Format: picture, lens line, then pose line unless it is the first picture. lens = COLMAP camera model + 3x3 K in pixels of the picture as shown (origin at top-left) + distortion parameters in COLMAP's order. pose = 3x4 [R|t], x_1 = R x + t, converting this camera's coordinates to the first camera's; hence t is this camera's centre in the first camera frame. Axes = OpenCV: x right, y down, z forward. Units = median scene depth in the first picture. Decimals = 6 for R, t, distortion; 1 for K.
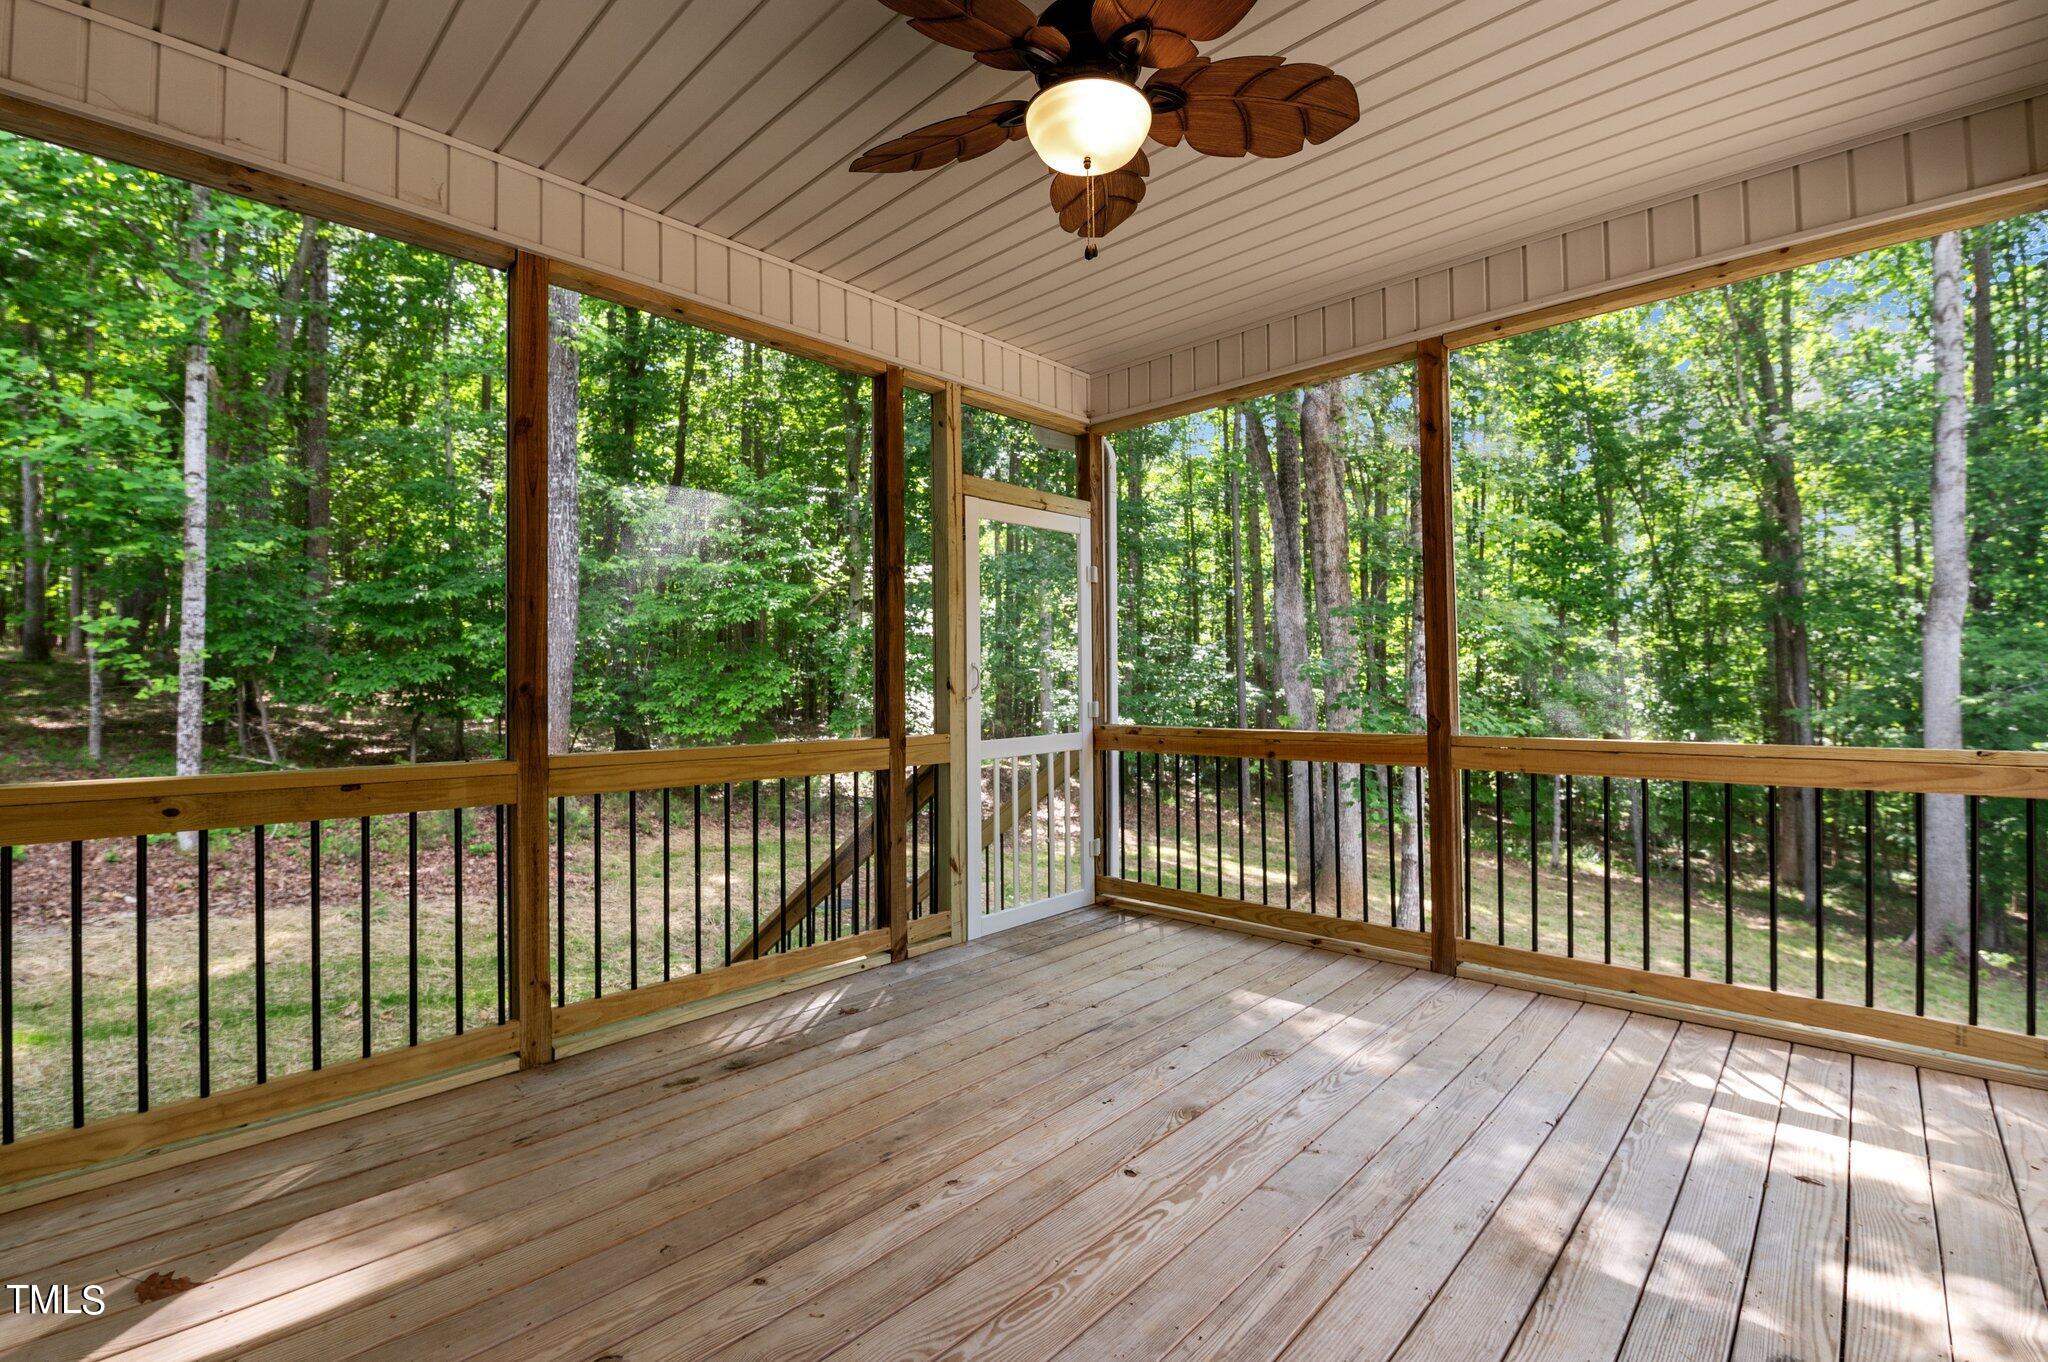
lens RADIAL K [[885.9, 0, 987.2], [0, 885.9, 664.0], [0, 0, 1]] dist [-0.010809, -0.004732]
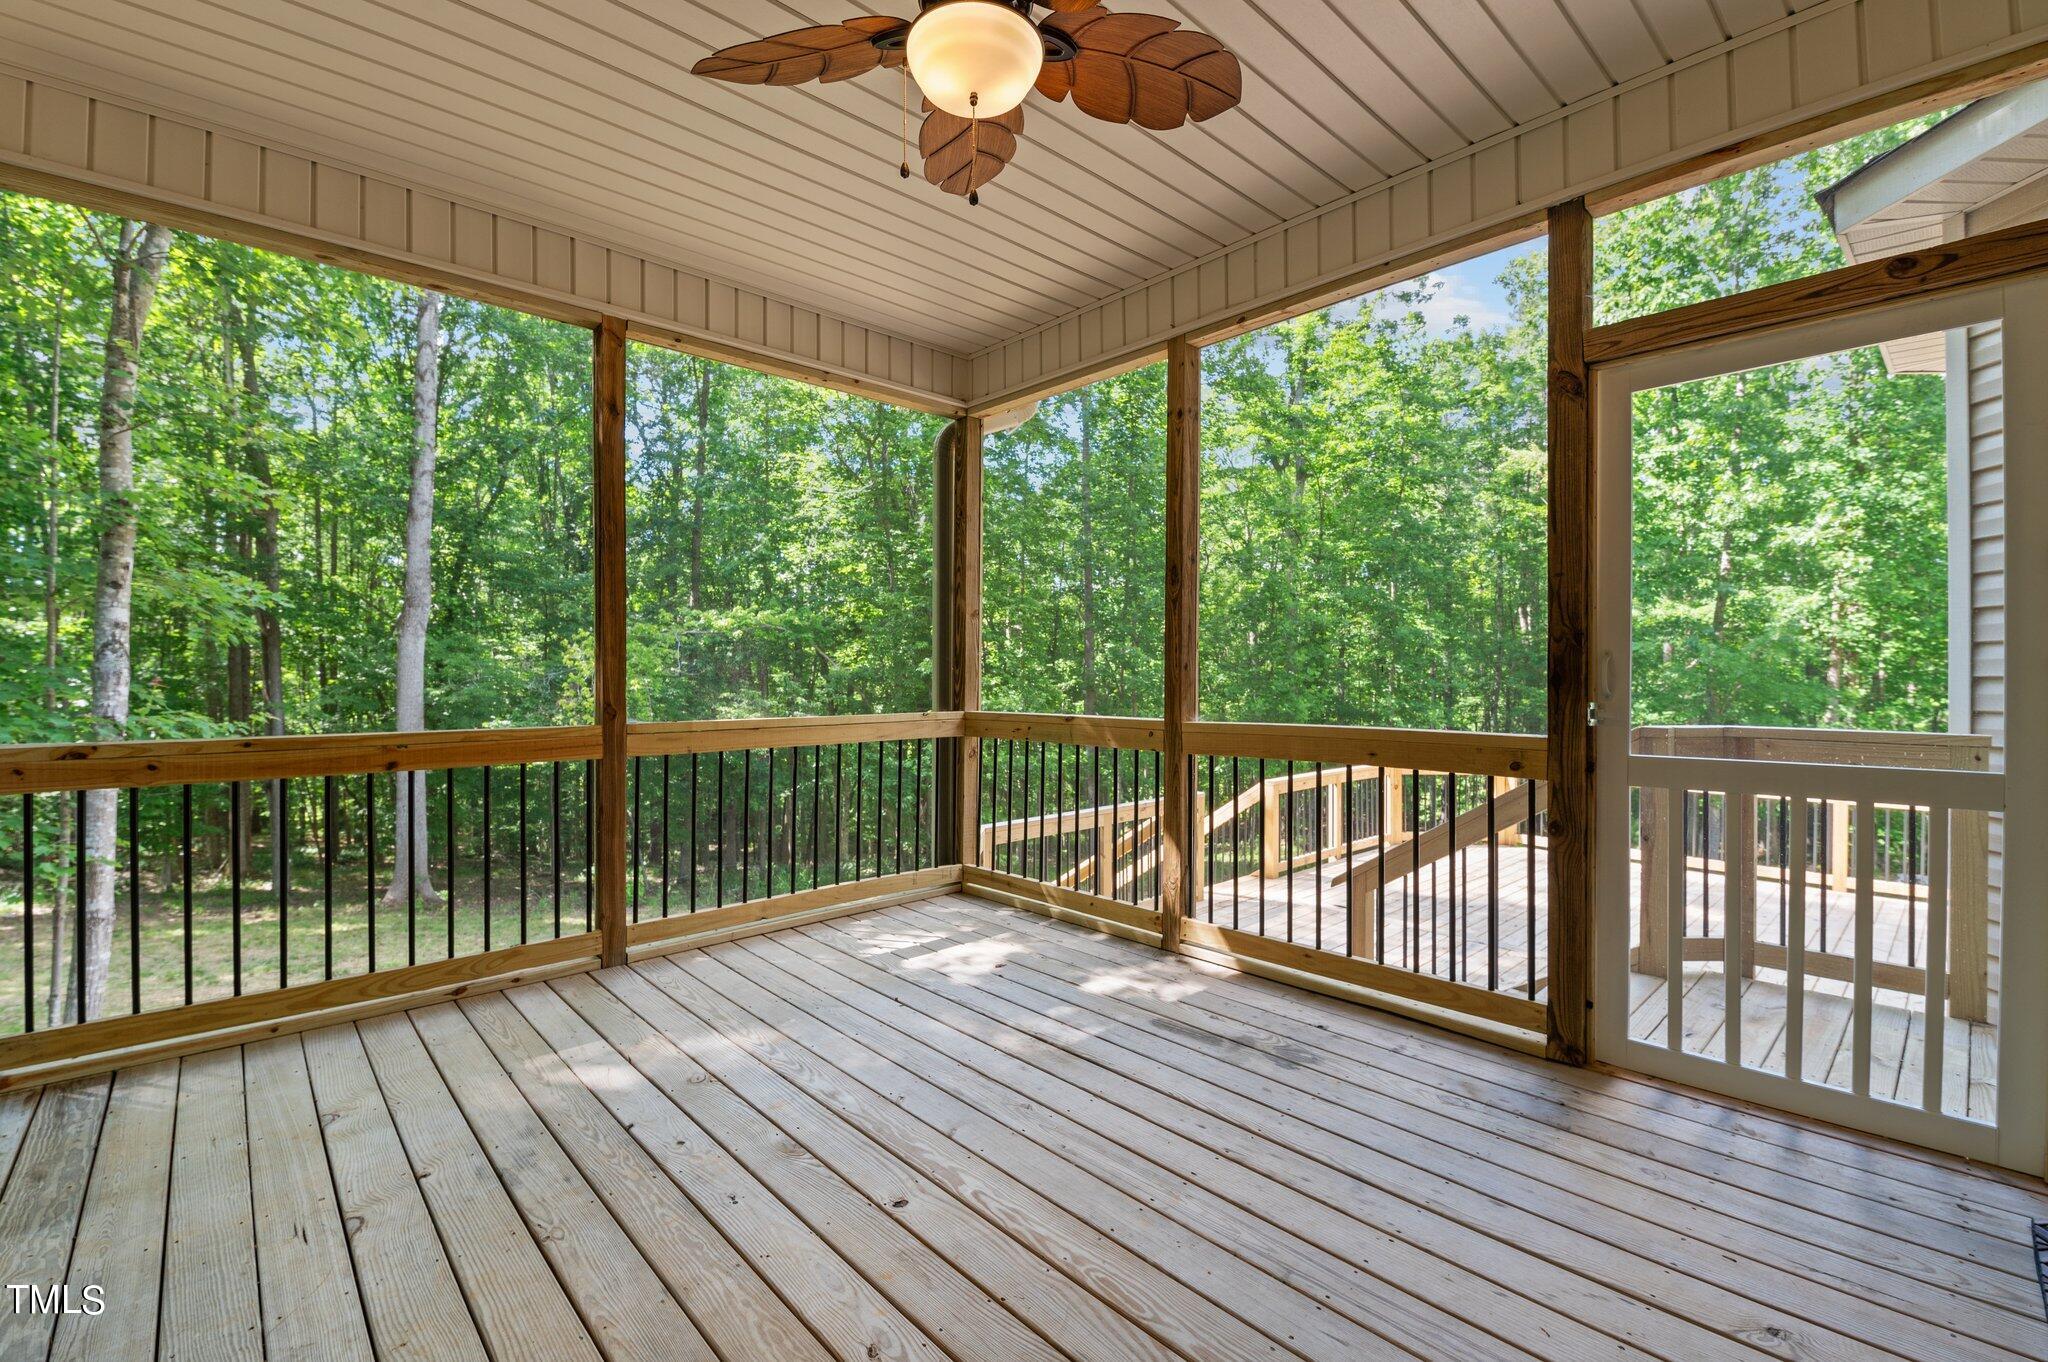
lens RADIAL K [[885.9, 0, 1045.7], [0, 885.9, 666.2], [0, 0, 1]] dist [-0.010809, -0.004732]
pose [[0.034035, 0.018183, 0.999255, -0.565718], [-0.027009, 0.999486, -0.017268, 0.030968], [-0.999056, -0.026401, 0.034508, 0.636457]]
